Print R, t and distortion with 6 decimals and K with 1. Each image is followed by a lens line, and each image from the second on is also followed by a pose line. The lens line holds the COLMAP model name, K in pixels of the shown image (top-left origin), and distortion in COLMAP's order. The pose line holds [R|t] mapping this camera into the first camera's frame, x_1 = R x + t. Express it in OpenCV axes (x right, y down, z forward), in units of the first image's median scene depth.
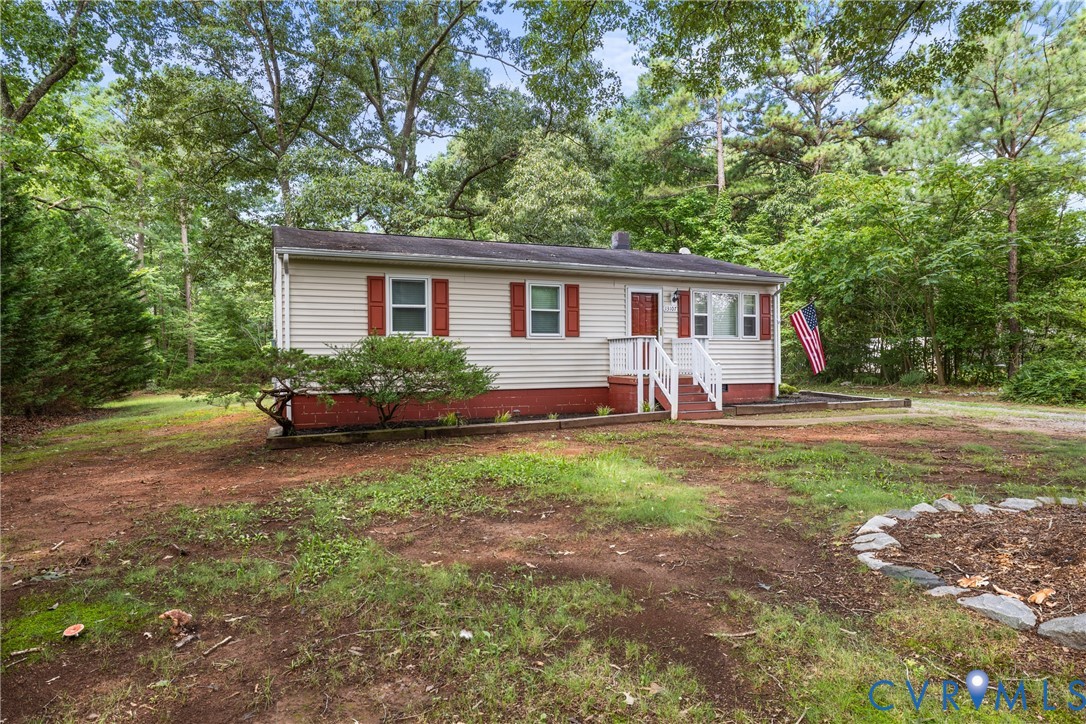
lens RADIAL K [[583.5, 0, 549.4], [0, 583.5, 368.3], [0, 0, 1]] dist [-0.007135, 0.000259]
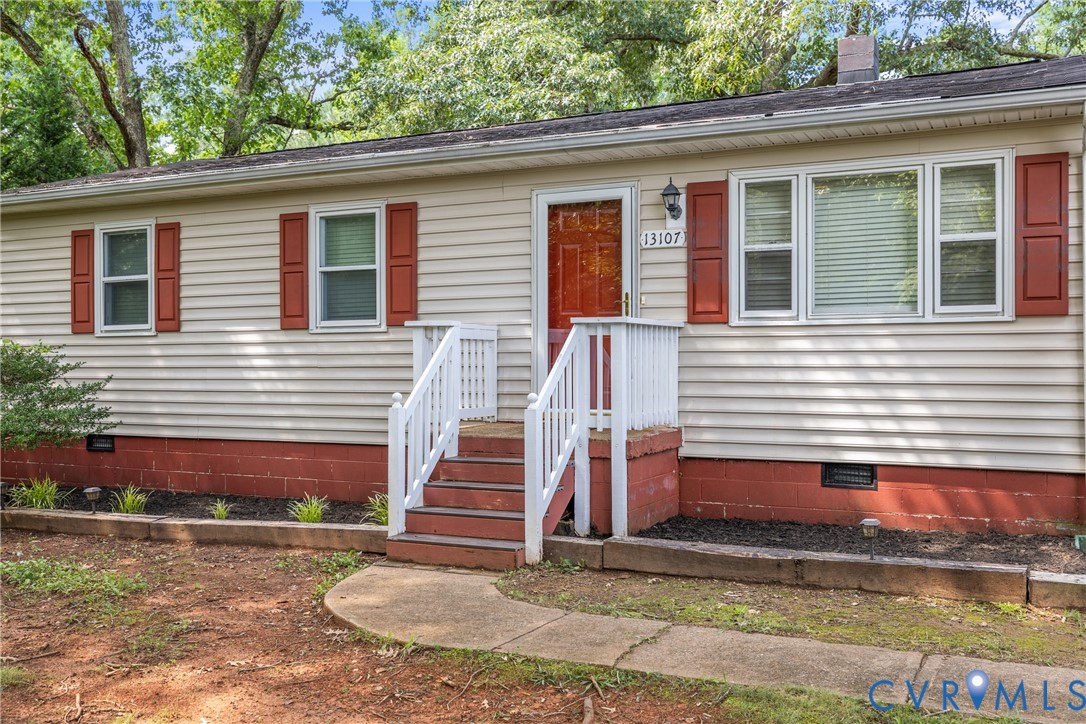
lens RADIAL K [[1065.1, 0, 538.0], [0, 1065.1, 358.5], [0, 0, 1]] dist [0.008587, 0.000000]
pose [[0.676292, 0.001328, -0.736633, 0.650978], [-0.011598, 0.999894, -0.008845, -0.024124], [0.736542, 0.014525, 0.676235, 0.529556]]
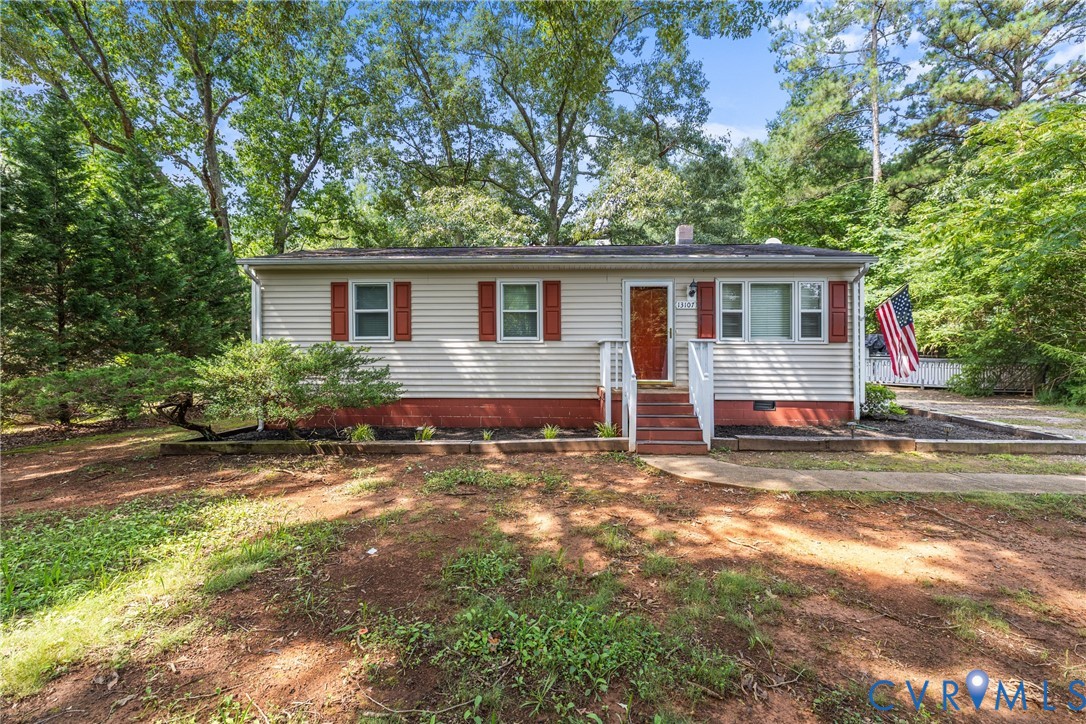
lens RADIAL K [[456.6, 0, 544.8], [0, 456.6, 356.9], [0, 0, 1]] dist [0.002124, 0.000586]
pose [[0.916399, 0.005756, -0.400225, 0.291543], [-0.014575, 0.999713, -0.018996, -0.016279], [0.400001, 0.023241, 0.916220, 0.357219]]
